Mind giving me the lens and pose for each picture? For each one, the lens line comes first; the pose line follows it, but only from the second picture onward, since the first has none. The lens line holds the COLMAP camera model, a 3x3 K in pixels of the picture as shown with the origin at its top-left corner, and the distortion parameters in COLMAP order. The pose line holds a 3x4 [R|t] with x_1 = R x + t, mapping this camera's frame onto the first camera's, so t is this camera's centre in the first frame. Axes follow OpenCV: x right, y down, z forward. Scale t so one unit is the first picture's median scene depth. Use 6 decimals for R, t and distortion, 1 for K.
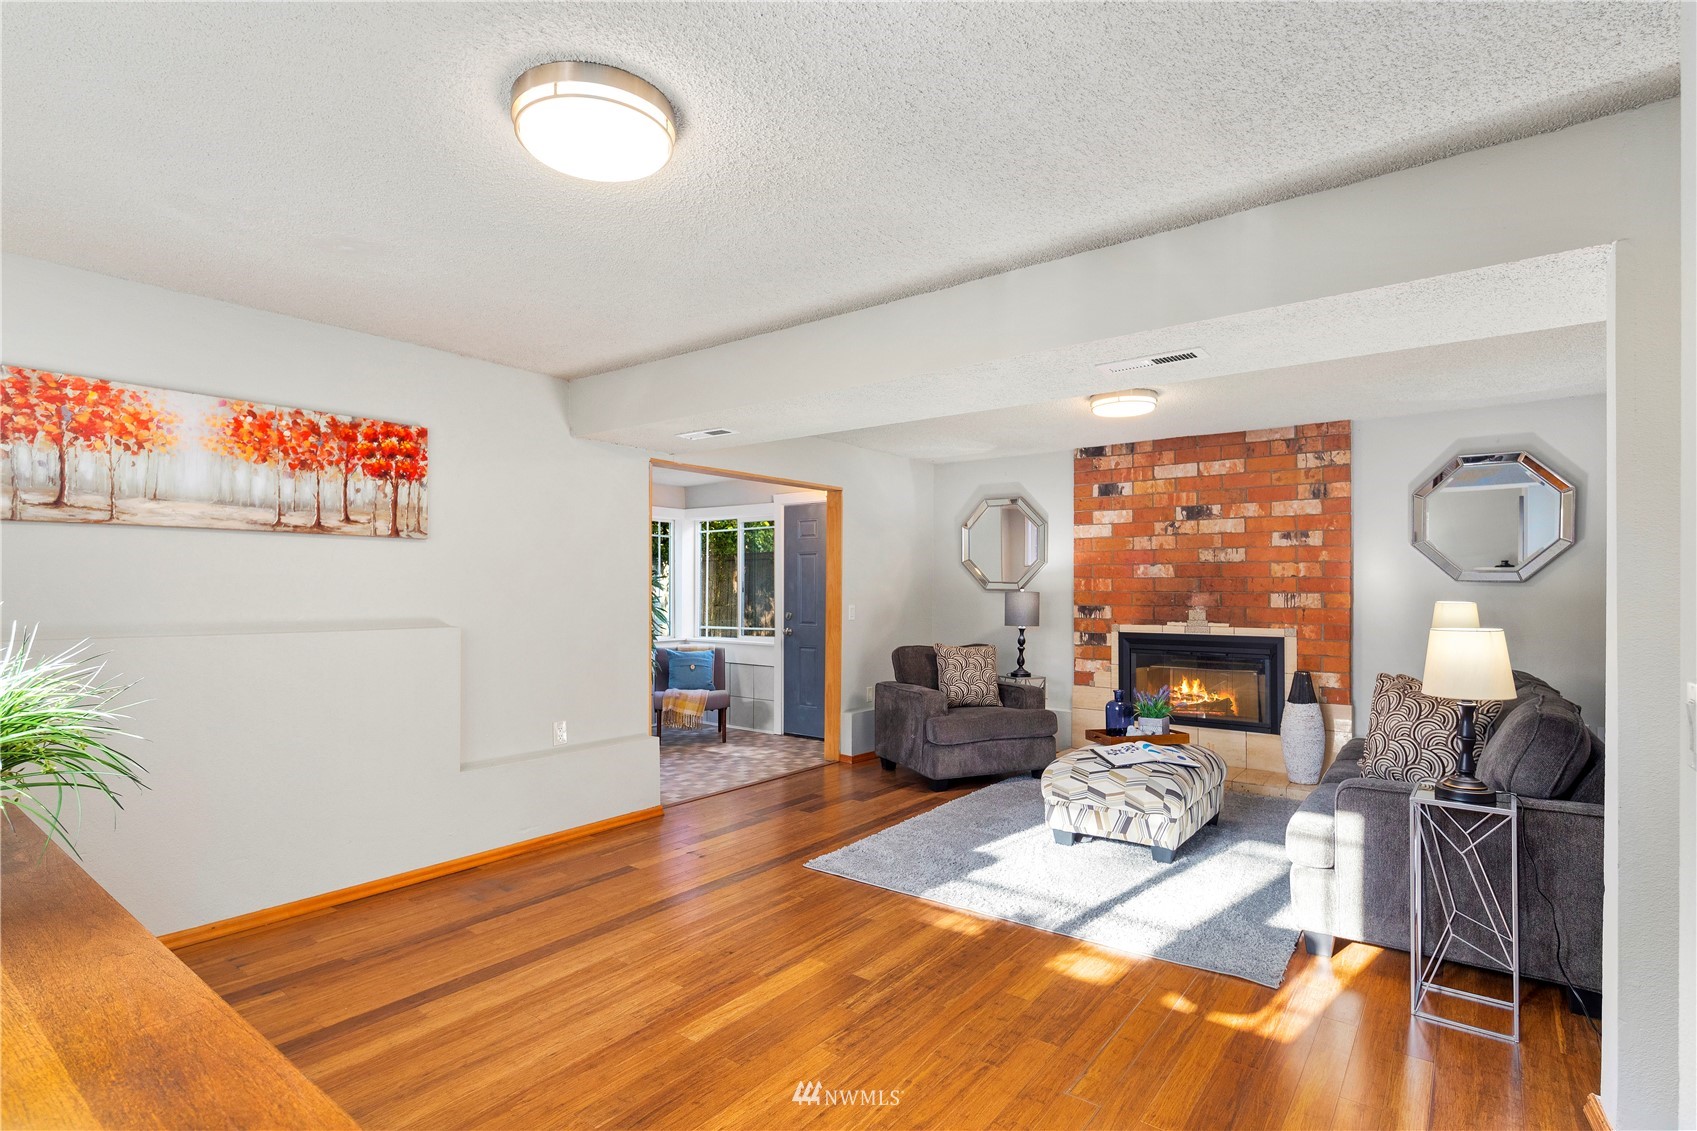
lens RADIAL K [[827.6, 0, 836.4], [0, 827.6, 571.4], [0, 0, 1]] dist [0.005174, -0.002667]
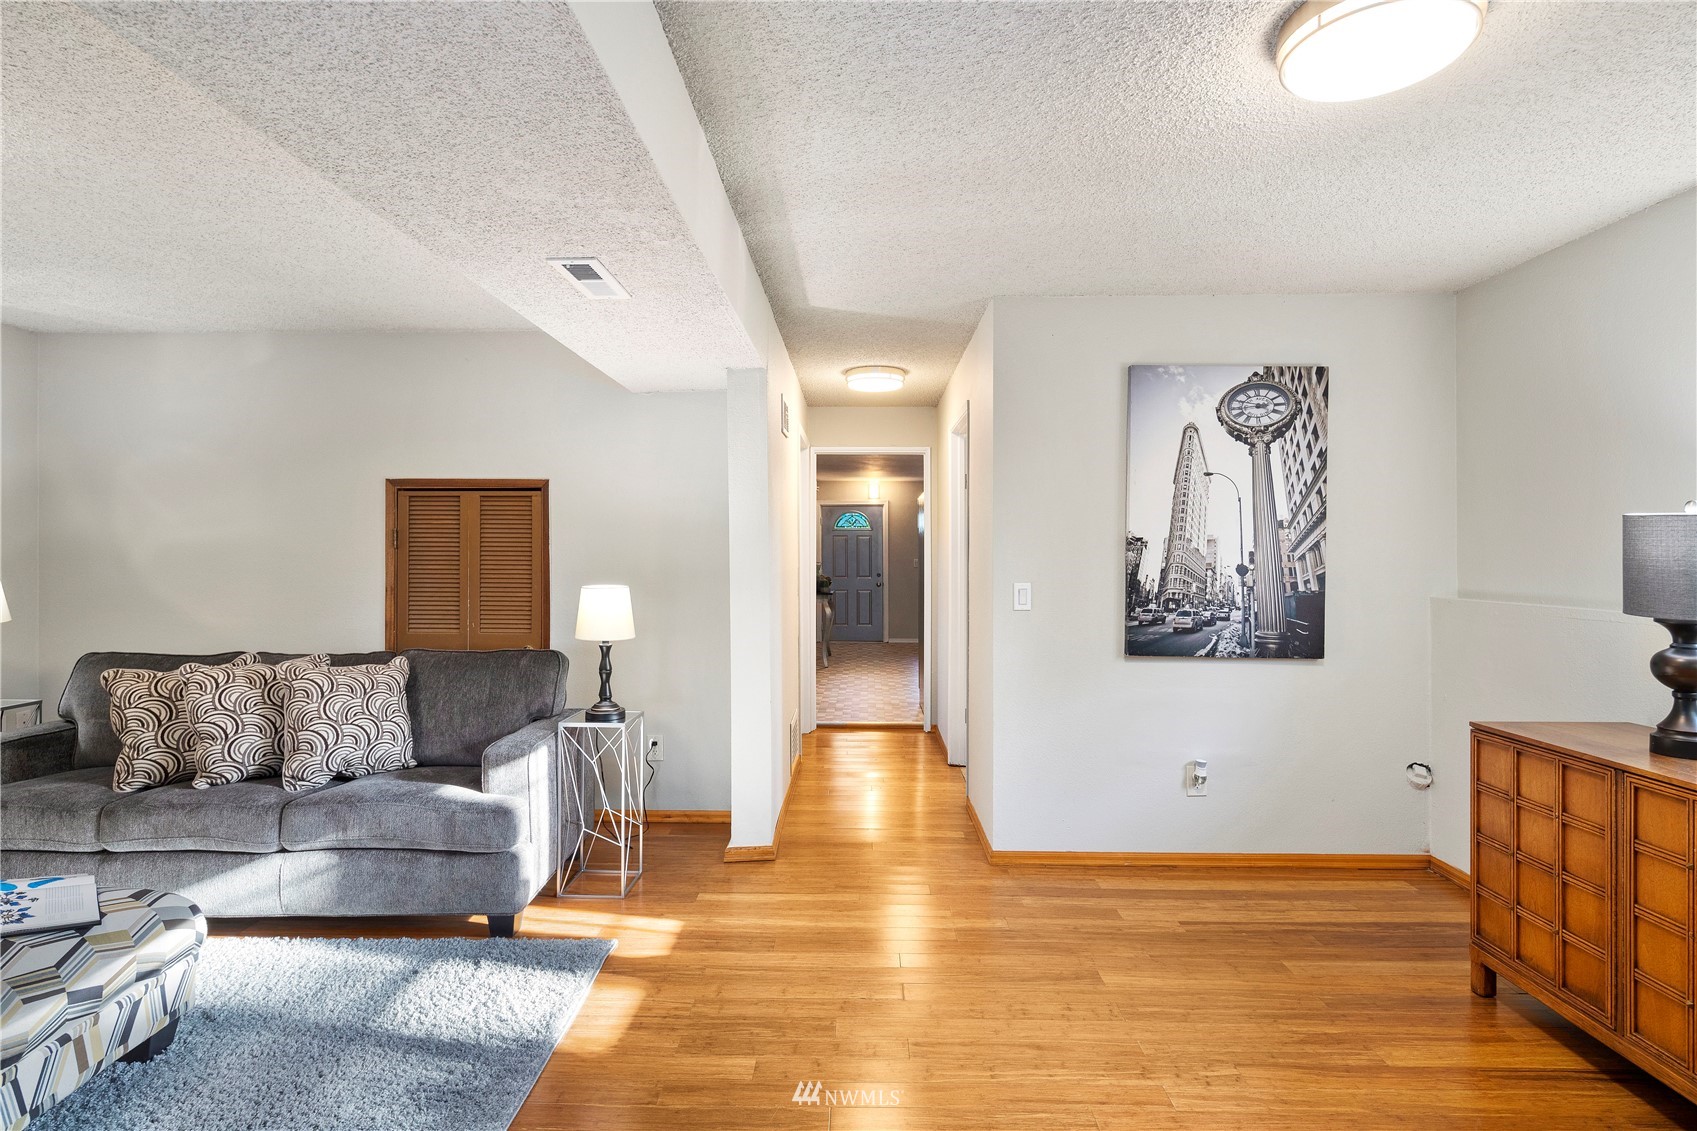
lens RADIAL K [[827.6, 0, 839.7], [0, 827.6, 556.3], [0, 0, 1]] dist [0.005174, -0.002667]
pose [[-0.596620, -0.005701, 0.802504, -0.215759], [-0.020107, 0.999767, -0.007846, 0.010697], [-0.802272, -0.020818, -0.596595, 0.652262]]
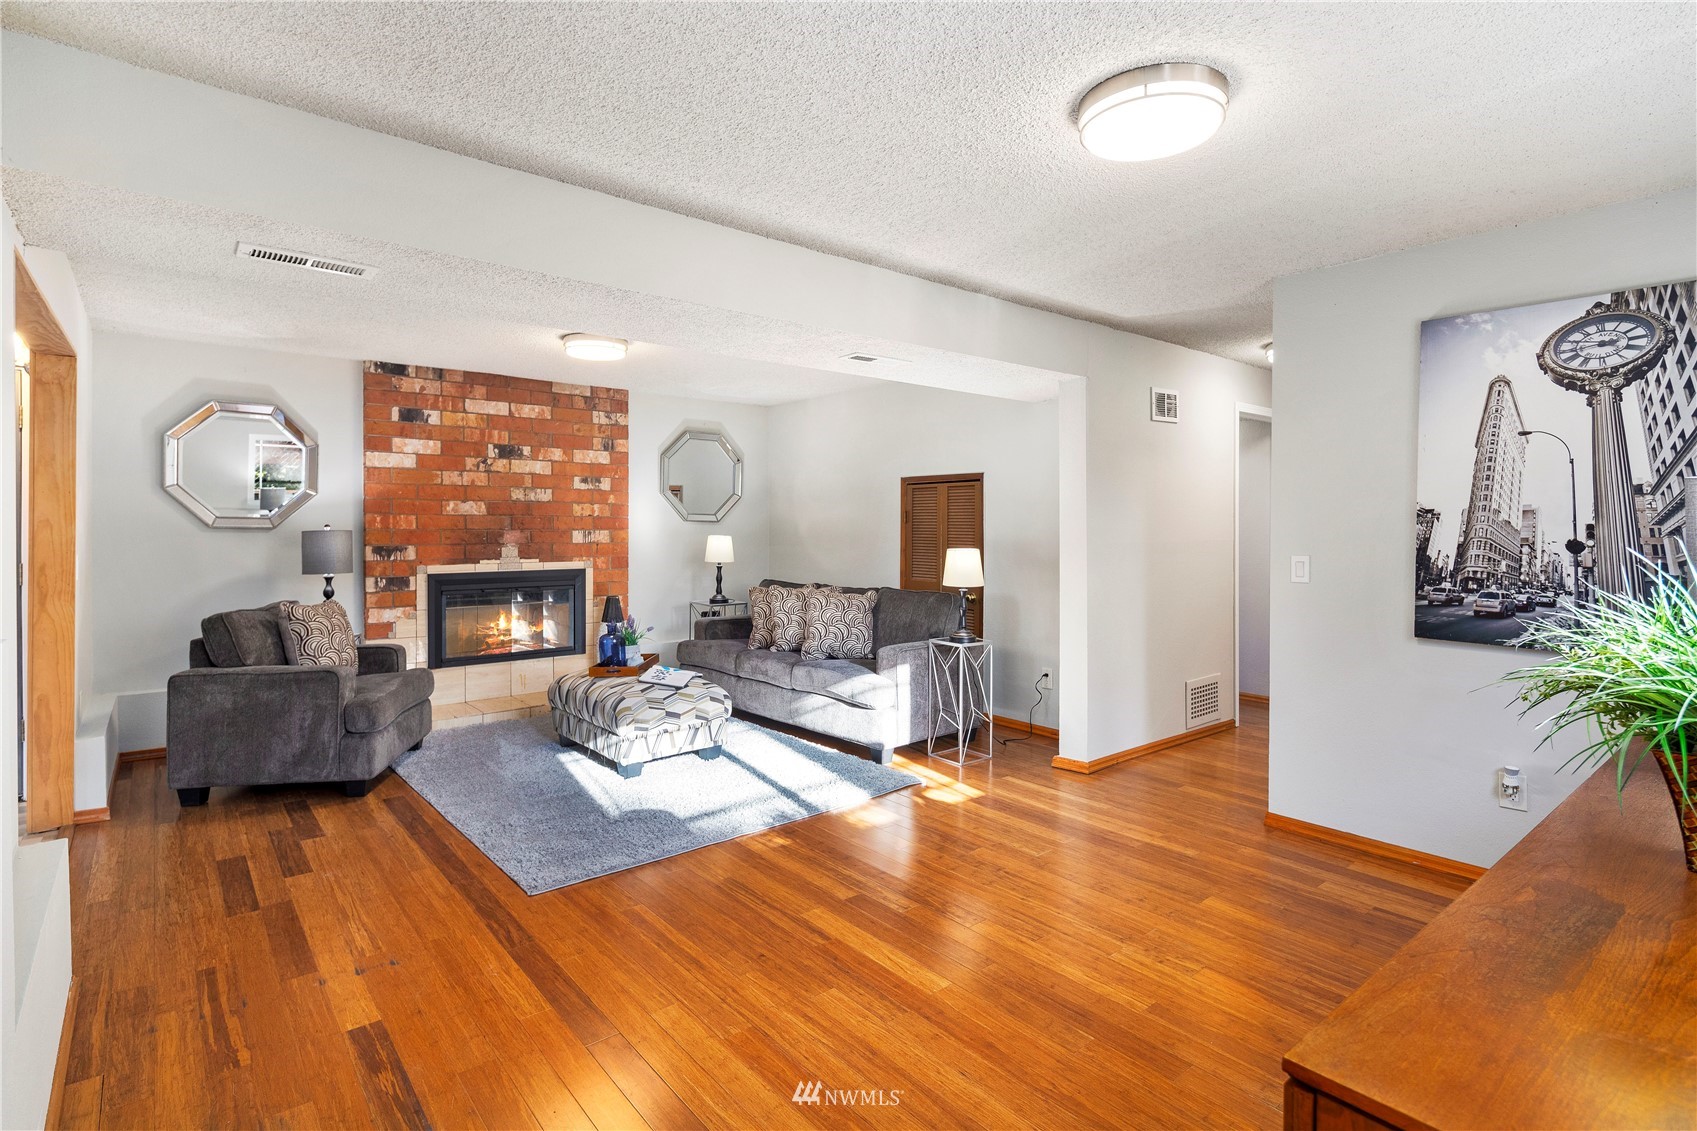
lens RADIAL K [[827.6, 0, 844.0], [0, 827.6, 535.9], [0, 0, 1]] dist [0.005174, -0.002667]
pose [[0.217218, -0.013883, 0.976024, -0.482084], [-0.022331, 0.999566, 0.019188, 0.003968], [-0.975868, -0.025964, 0.216814, 0.380712]]
